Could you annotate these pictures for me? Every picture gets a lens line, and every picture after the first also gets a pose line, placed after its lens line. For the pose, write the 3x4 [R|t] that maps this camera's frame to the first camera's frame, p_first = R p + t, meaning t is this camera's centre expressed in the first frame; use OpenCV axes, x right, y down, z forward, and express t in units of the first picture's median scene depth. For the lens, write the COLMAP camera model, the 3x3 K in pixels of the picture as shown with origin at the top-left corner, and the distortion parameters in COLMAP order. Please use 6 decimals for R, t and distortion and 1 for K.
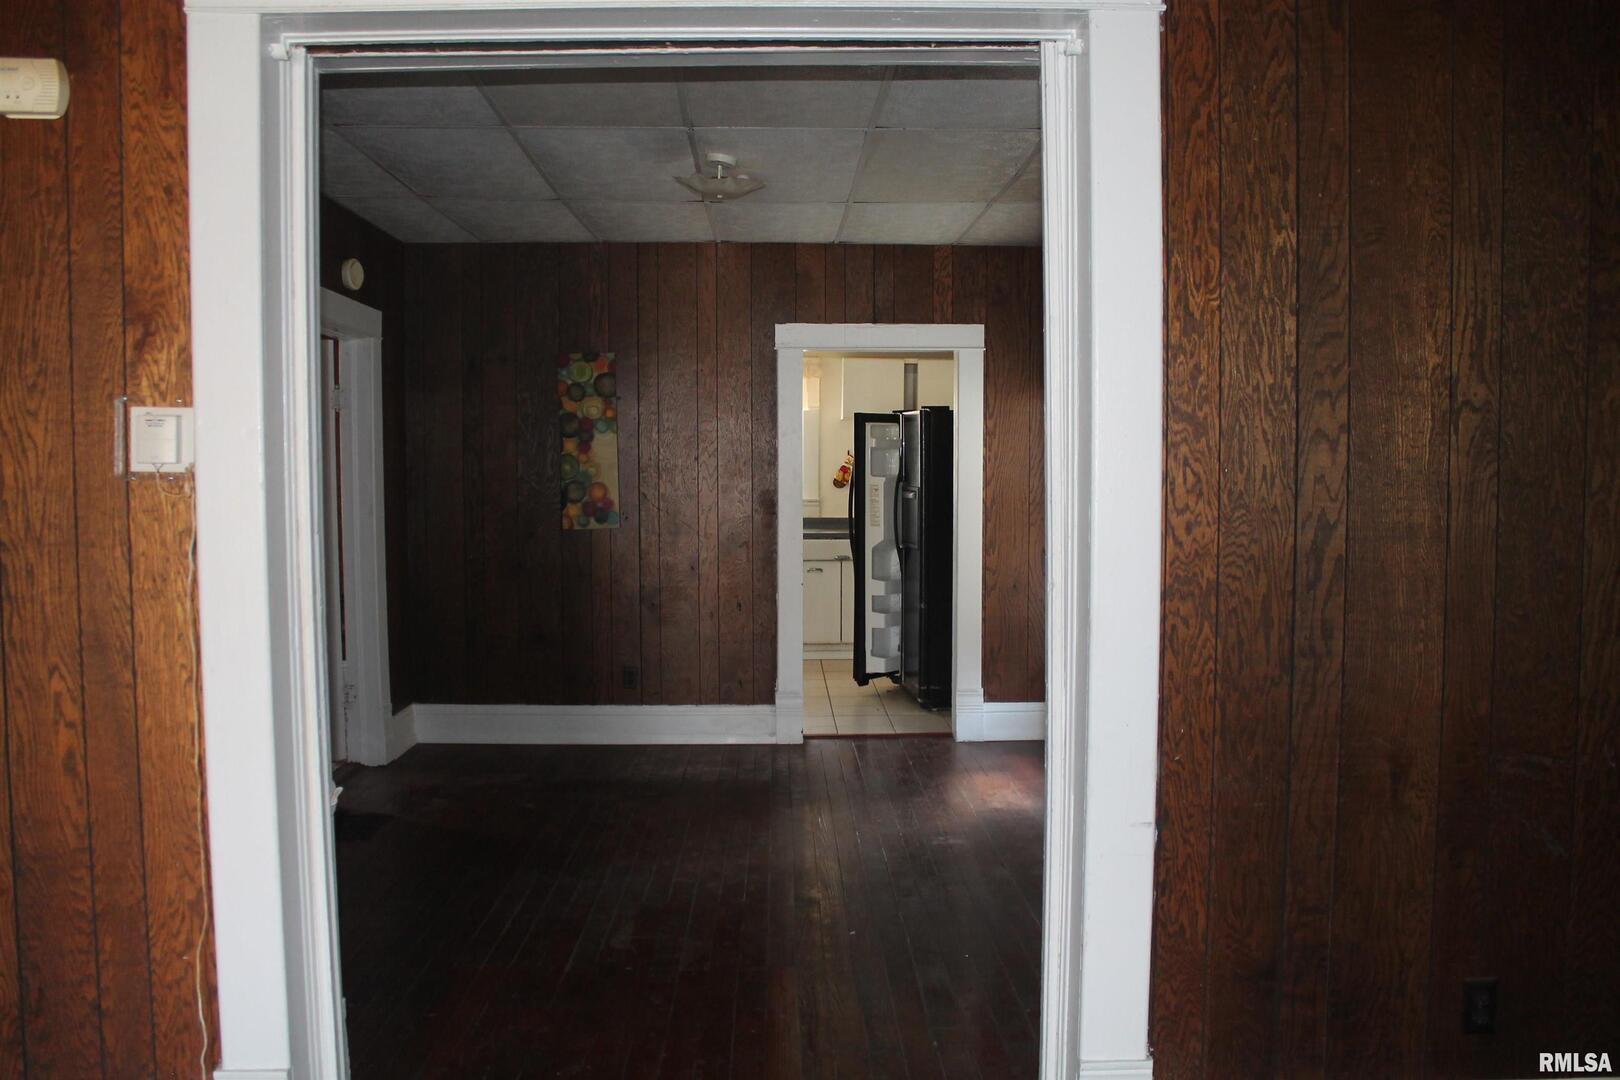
lens RADIAL K [[1363.5, 0, 810.0], [0, 1363.5, 540.0], [0, 0, 1]] dist [-0.155607, 0.125735]
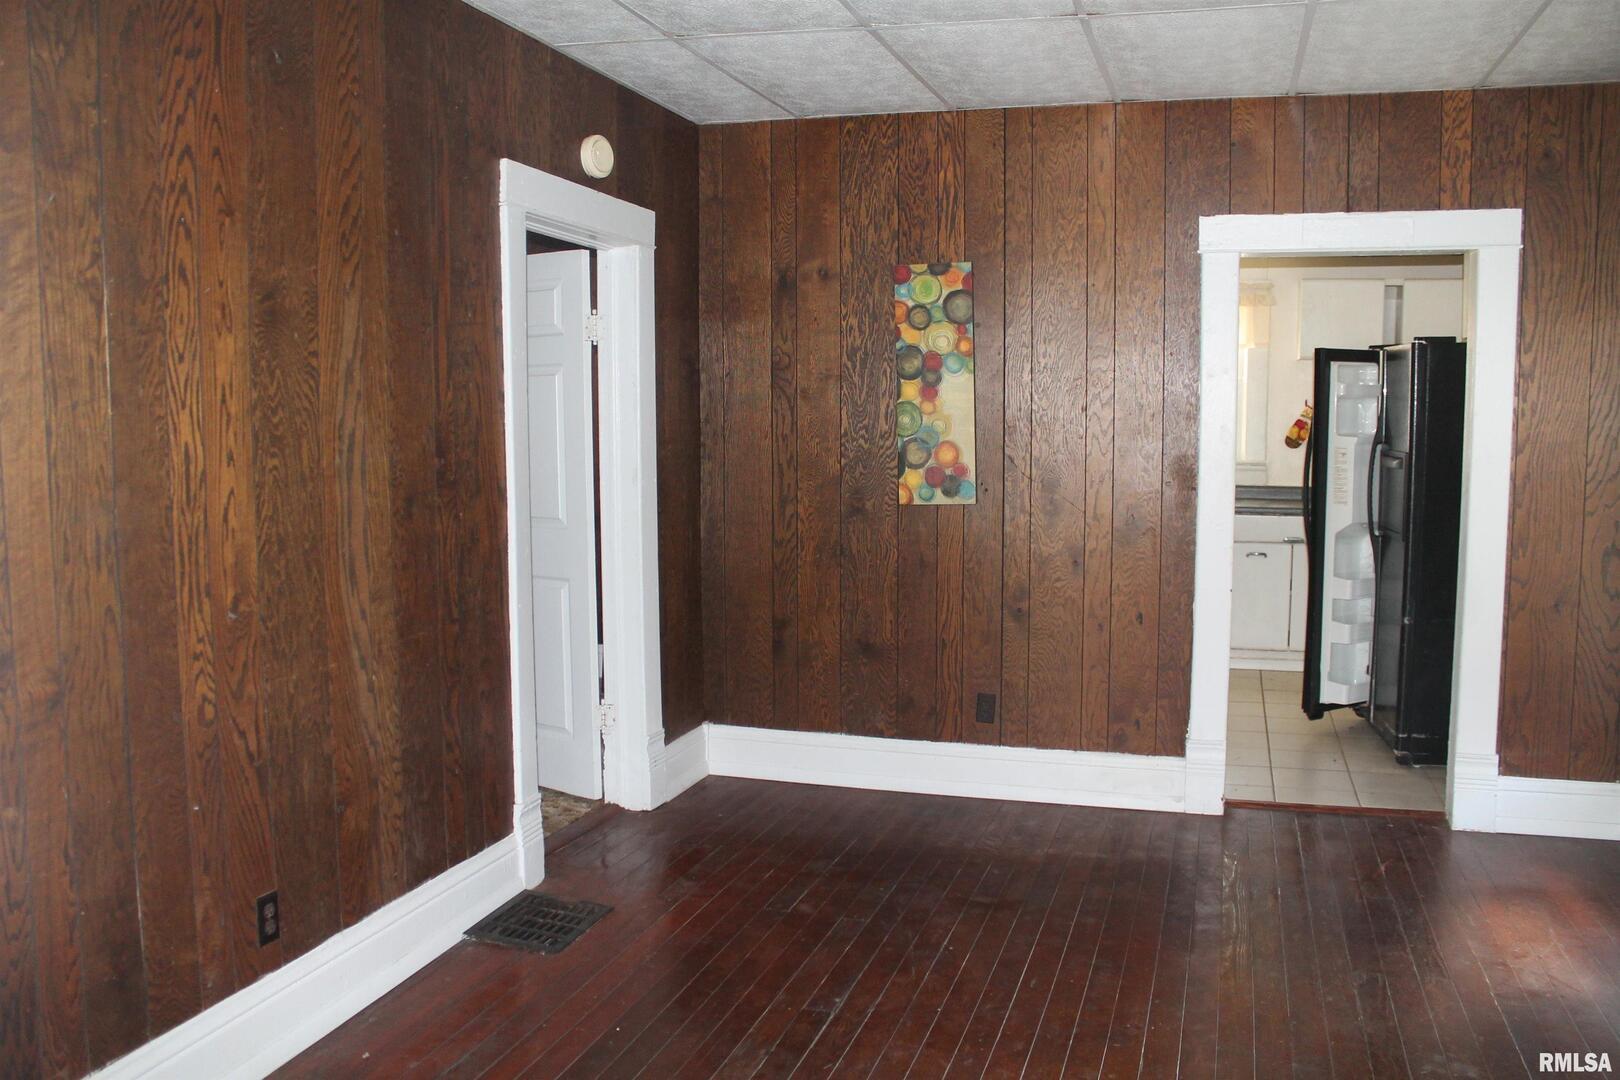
lens RADIAL K [[1363.5, 0, 810.0], [0, 1363.5, 540.0], [0, 0, 1]] dist [-0.155607, 0.125735]
pose [[0.947254, 0.031575, -0.318924, 0.008916], [-0.019548, 0.998974, 0.040843, -0.017511], [0.319887, -0.032455, 0.946900, 0.281165]]
